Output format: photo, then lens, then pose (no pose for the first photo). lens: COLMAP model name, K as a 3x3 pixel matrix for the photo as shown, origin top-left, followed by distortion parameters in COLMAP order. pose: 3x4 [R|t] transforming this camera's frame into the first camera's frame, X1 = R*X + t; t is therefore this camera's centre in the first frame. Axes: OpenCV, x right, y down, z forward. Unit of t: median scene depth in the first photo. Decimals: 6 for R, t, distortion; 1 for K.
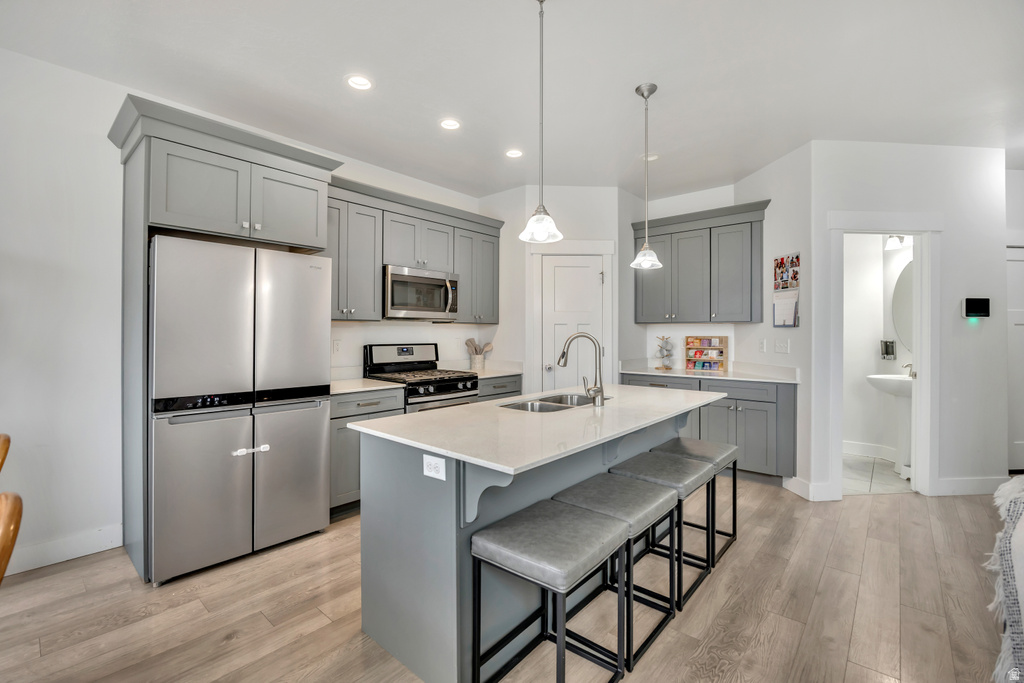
lens RADIAL K [[446.4, 0, 511.3], [0, 446.4, 332.9], [0, 0, 1]] dist [-0.013688, -0.000215]
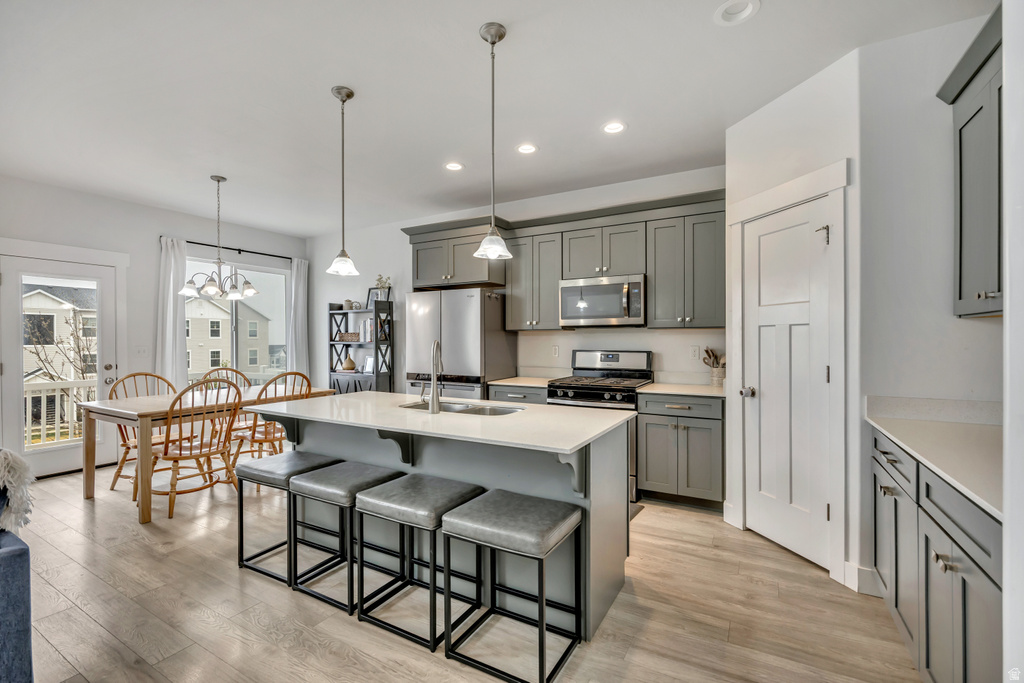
lens RADIAL K [[446.4, 0, 515.1], [0, 446.4, 343.7], [0, 0, 1]] dist [-0.013688, -0.000215]
pose [[0.201591, 0.005424, -0.979455, 0.862422], [0.003866, 0.999972, 0.006333, 0.002210], [0.979462, -0.005063, 0.201564, 0.694122]]
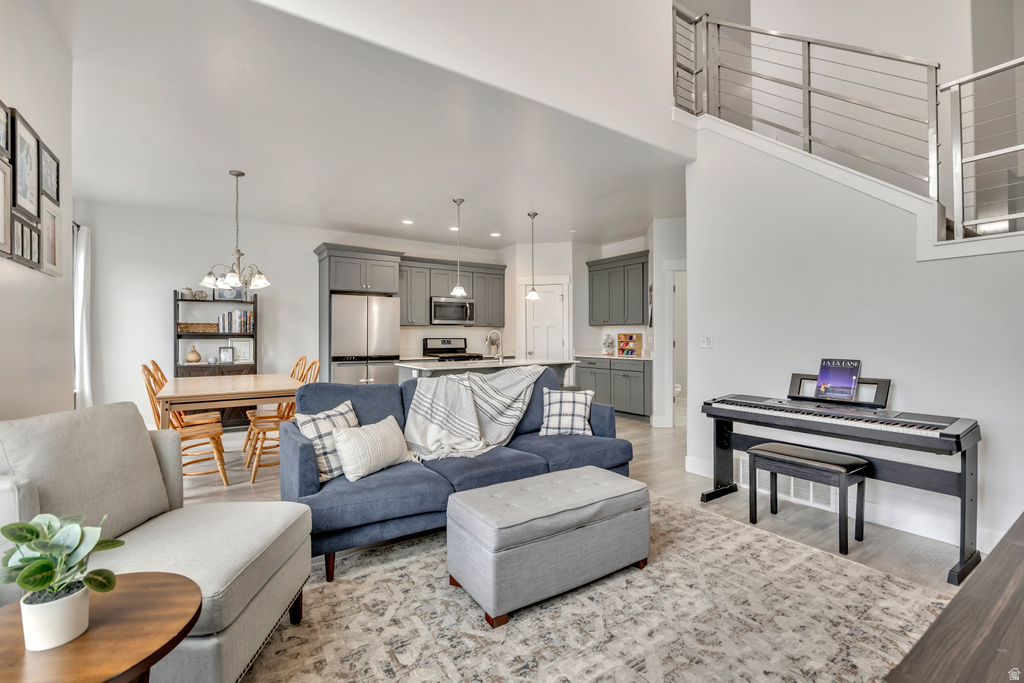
lens RADIAL K [[446.4, 0, 510.1], [0, 446.4, 339.6], [0, 0, 1]] dist [-0.013688, -0.000215]
pose [[0.965440, -0.000528, -0.260625, 0.590958], [0.002620, 0.999967, 0.007683, 0.020484], [0.260612, -0.008100, 0.965410, -0.838016]]
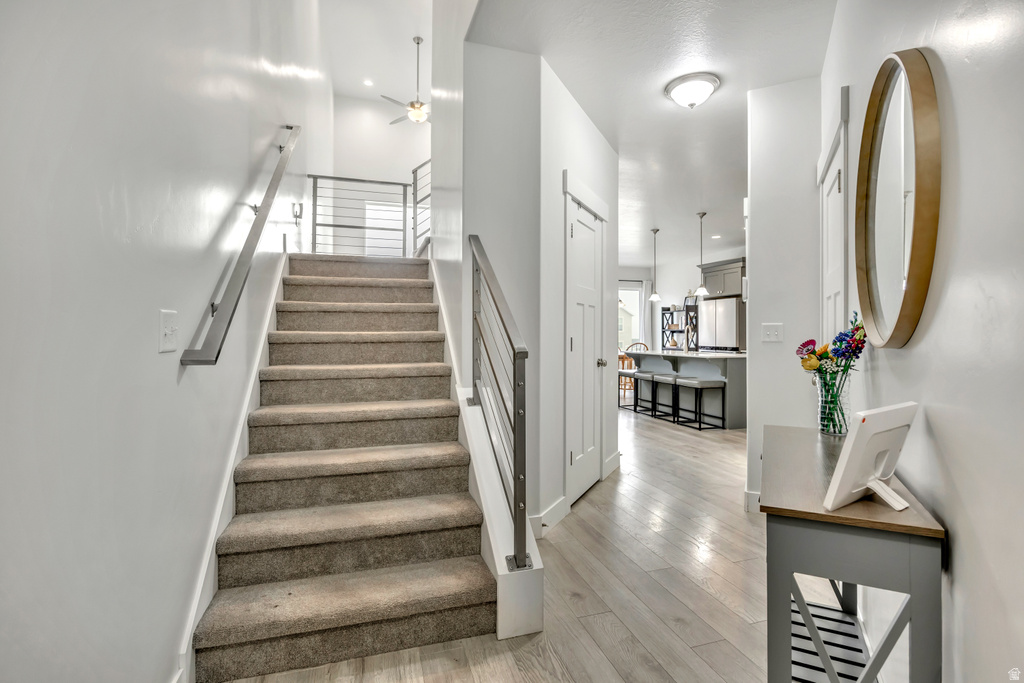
lens RADIAL K [[446.4, 0, 509.3], [0, 446.4, 336.9], [0, 0, 1]] dist [-0.013688, -0.000215]
pose [[-0.541538, 0.004555, -0.840664, 2.056964], [-0.001289, 0.999980, 0.006249, 0.034729], [0.840676, 0.004468, -0.541521, 1.084010]]
